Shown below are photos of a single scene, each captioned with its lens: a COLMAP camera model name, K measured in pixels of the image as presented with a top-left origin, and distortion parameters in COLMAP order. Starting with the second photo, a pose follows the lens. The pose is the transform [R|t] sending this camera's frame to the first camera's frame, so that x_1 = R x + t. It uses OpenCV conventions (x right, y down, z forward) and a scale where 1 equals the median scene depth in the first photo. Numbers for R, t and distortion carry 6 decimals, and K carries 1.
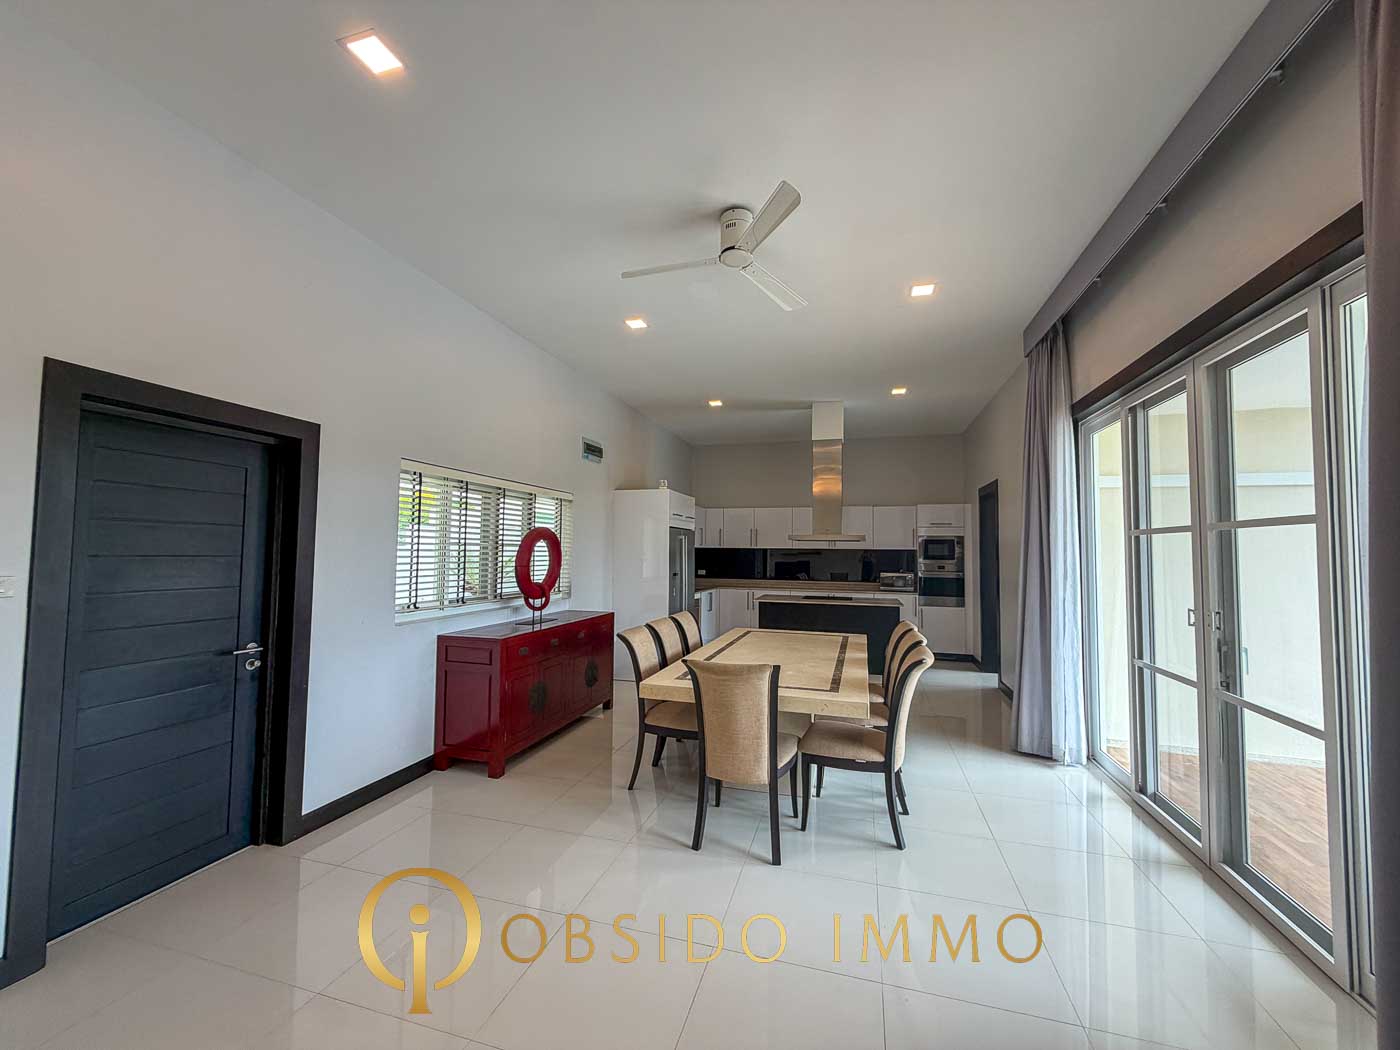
lens RADIAL K [[562.0, 0, 698.5], [0, 562.0, 525.0], [0, 0, 1]] dist [-0.000253, 0.000517]
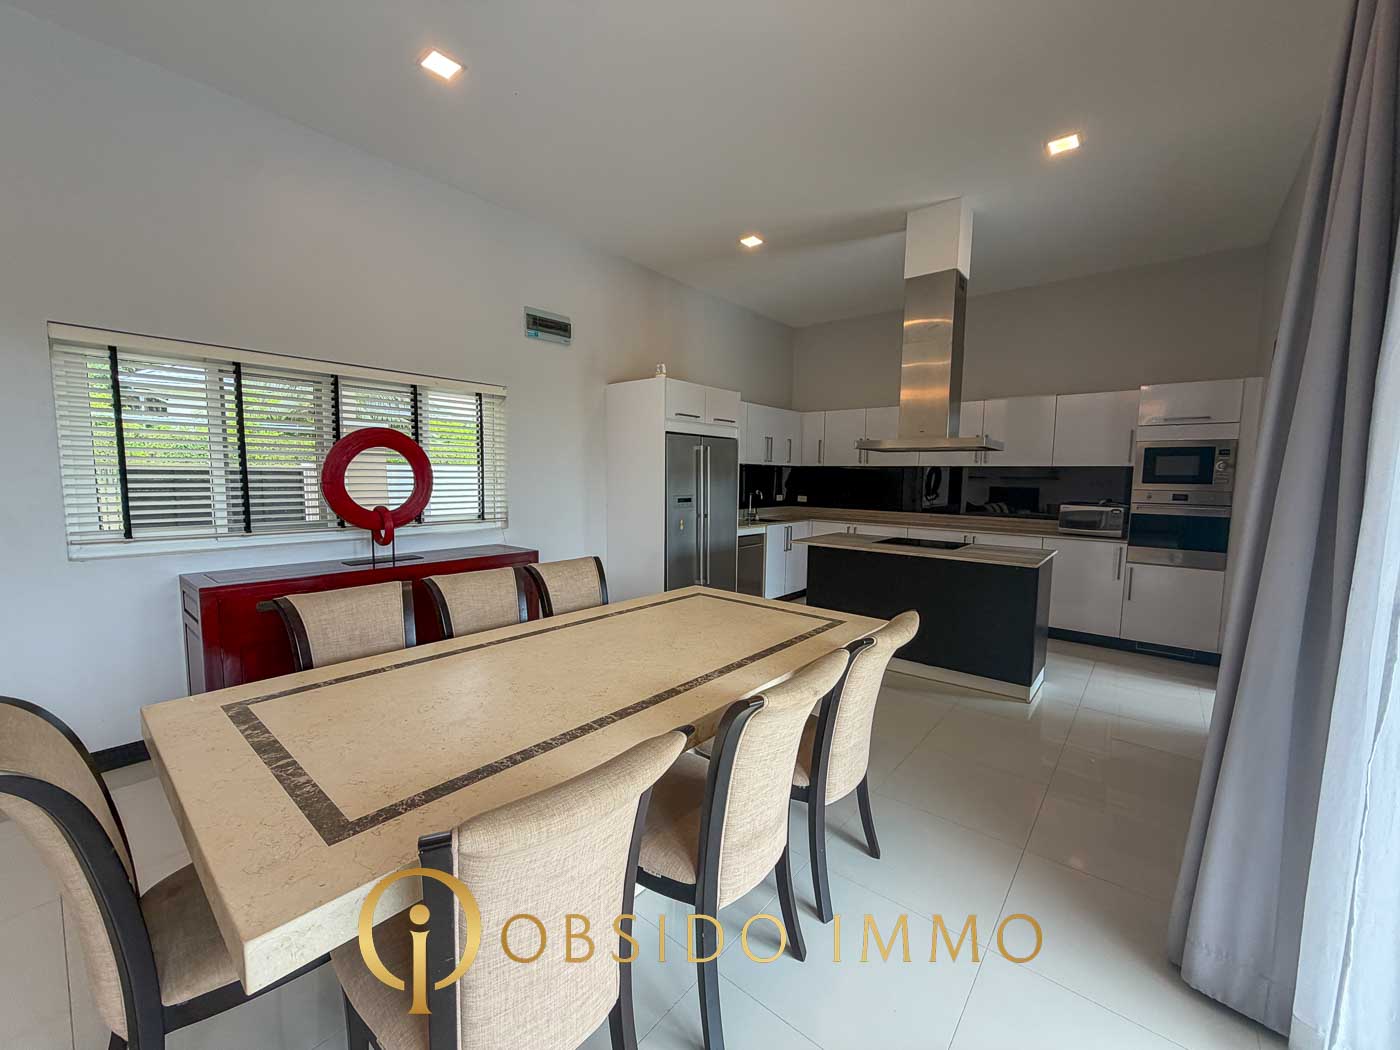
lens RADIAL K [[562.0, 0, 696.2], [0, 562.0, 527.8], [0, 0, 1]] dist [-0.000253, 0.000517]
pose [[0.915761, 0.039863, -0.399740, 0.232751], [0.015729, 0.990743, 0.134833, 0.023890], [0.401415, -0.129762, 0.906658, 0.318463]]
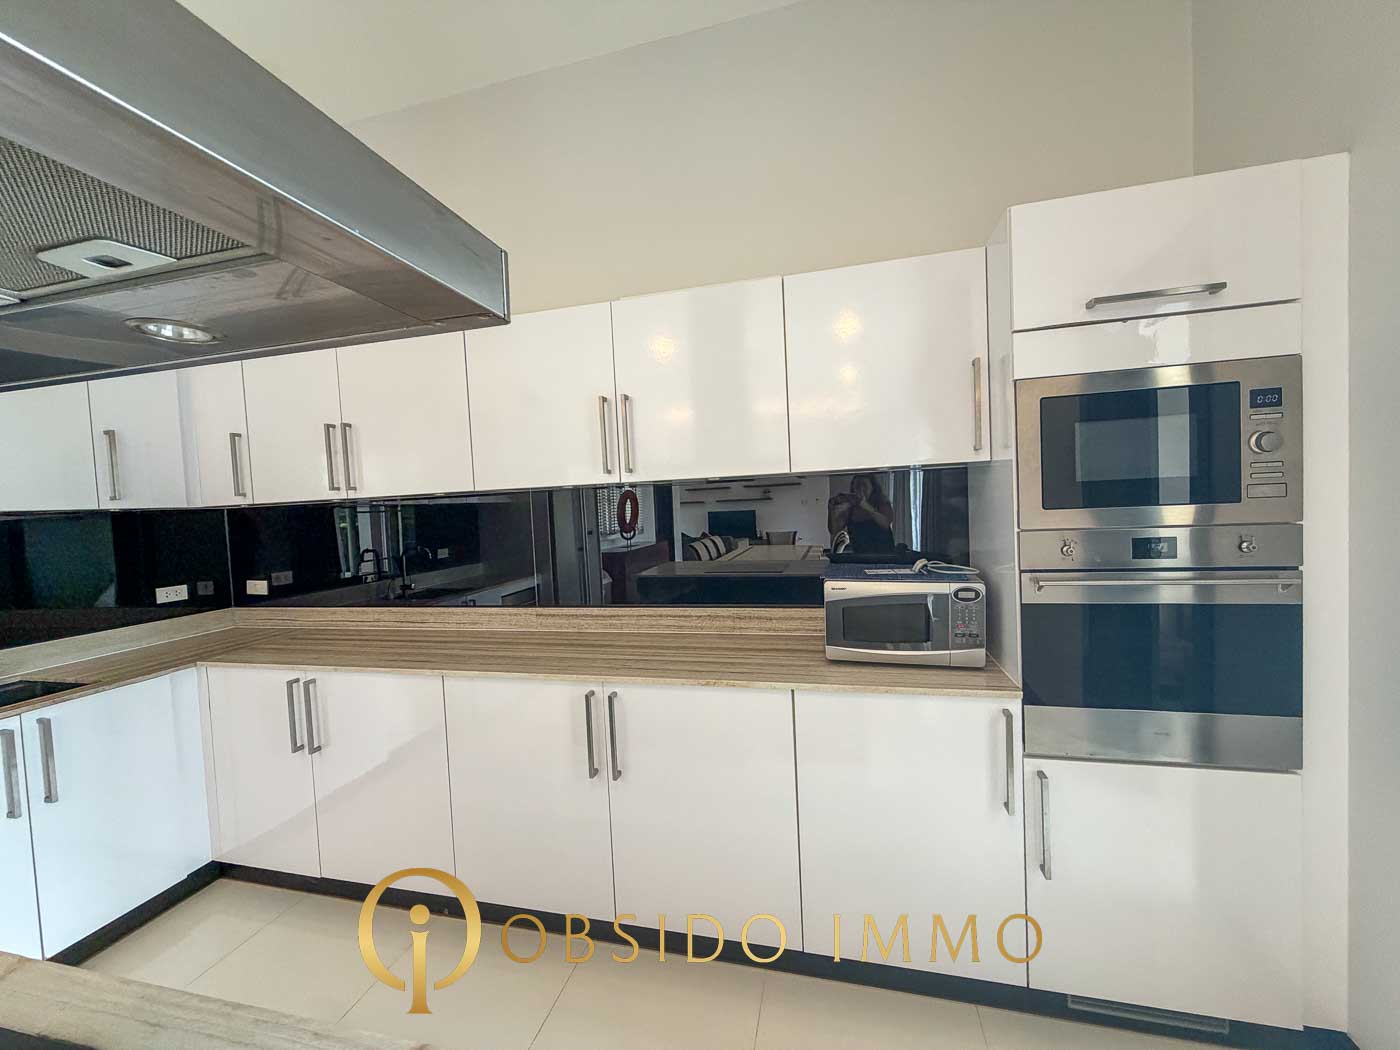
lens RADIAL K [[562.0, 0, 699.0], [0, 562.0, 524.4], [0, 0, 1]] dist [-0.000253, 0.000517]
pose [[0.997743, -0.058642, 0.032724, 0.305689], [0.055509, 0.994432, 0.089570, 0.047516], [-0.037794, -0.087551, 0.995443, 0.892177]]
